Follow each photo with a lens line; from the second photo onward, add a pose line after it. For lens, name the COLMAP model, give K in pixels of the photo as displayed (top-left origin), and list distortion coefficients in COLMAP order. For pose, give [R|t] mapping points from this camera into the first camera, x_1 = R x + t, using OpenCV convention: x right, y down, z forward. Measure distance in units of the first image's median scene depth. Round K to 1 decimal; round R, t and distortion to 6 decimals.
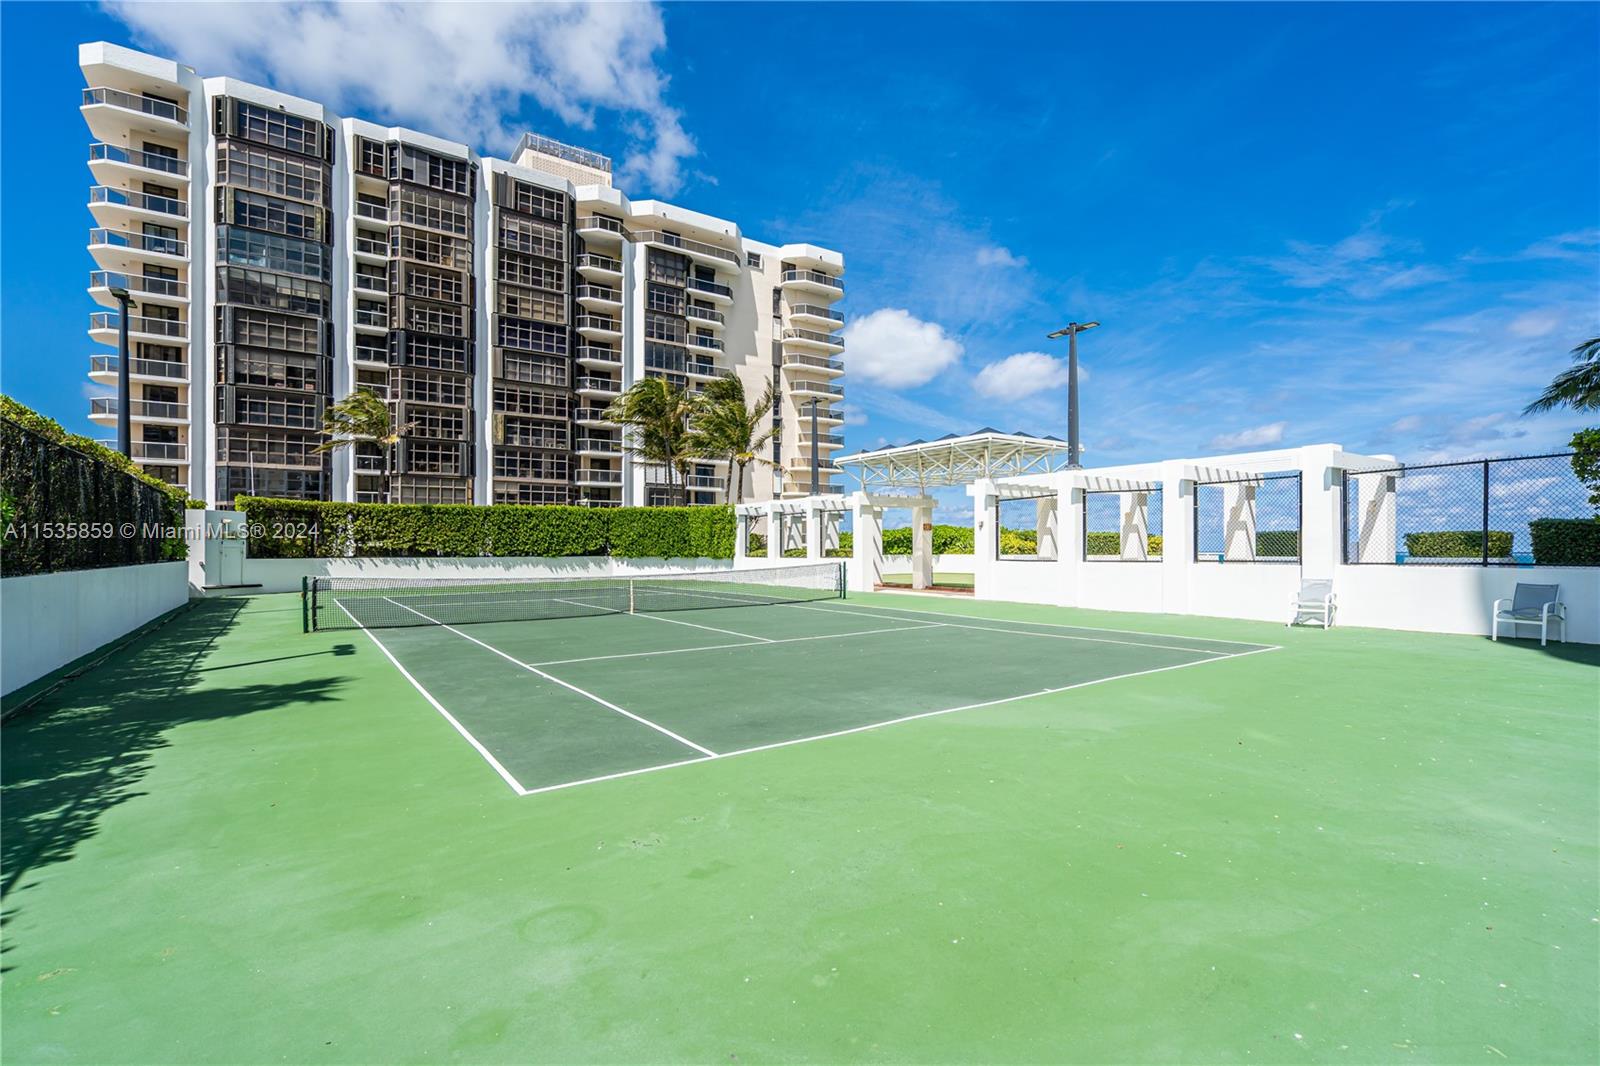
lens RADIAL K [[731.5, 0, 796.1], [0, 731.5, 540.2], [0, 0, 1]] dist [0.000649, 0.000409]
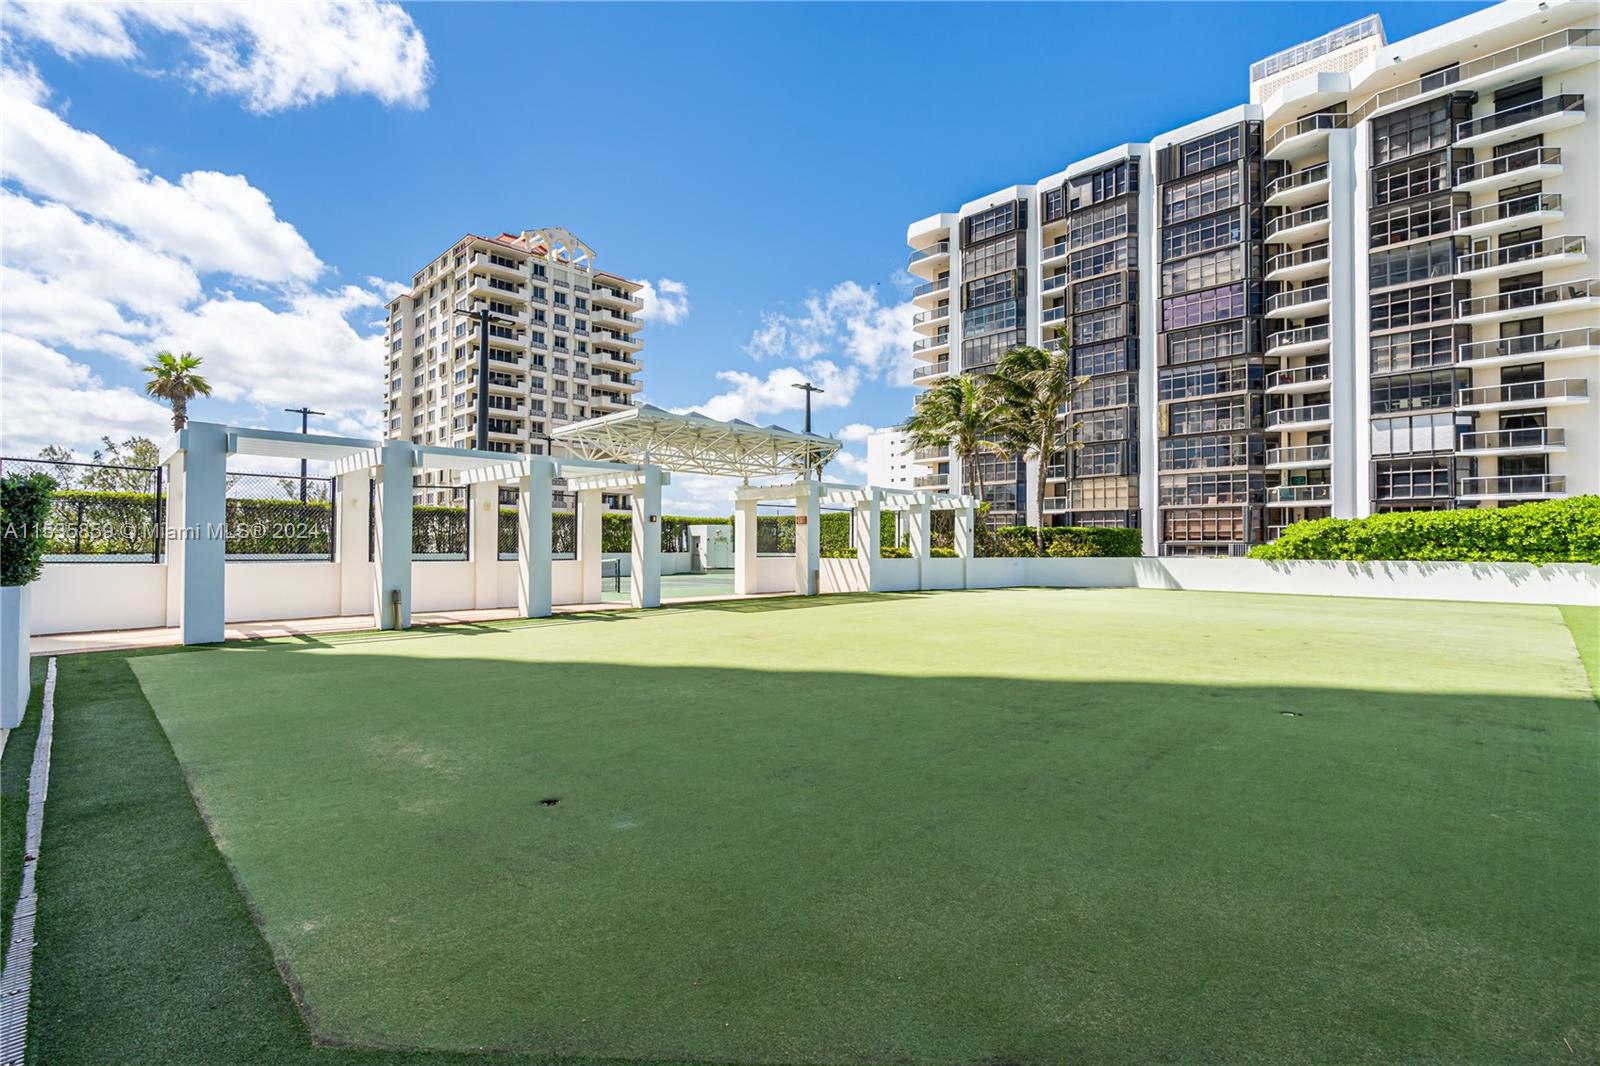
lens RADIAL K [[731.5, 0, 797.4], [0, 731.5, 537.2], [0, 0, 1]] dist [0.000649, 0.000409]
pose [[0.183679, -0.006367, -0.982966, 0.427928], [0.005962, 0.999968, -0.005363, 0.001975], [0.982968, -0.004875, 0.183711, 0.356772]]
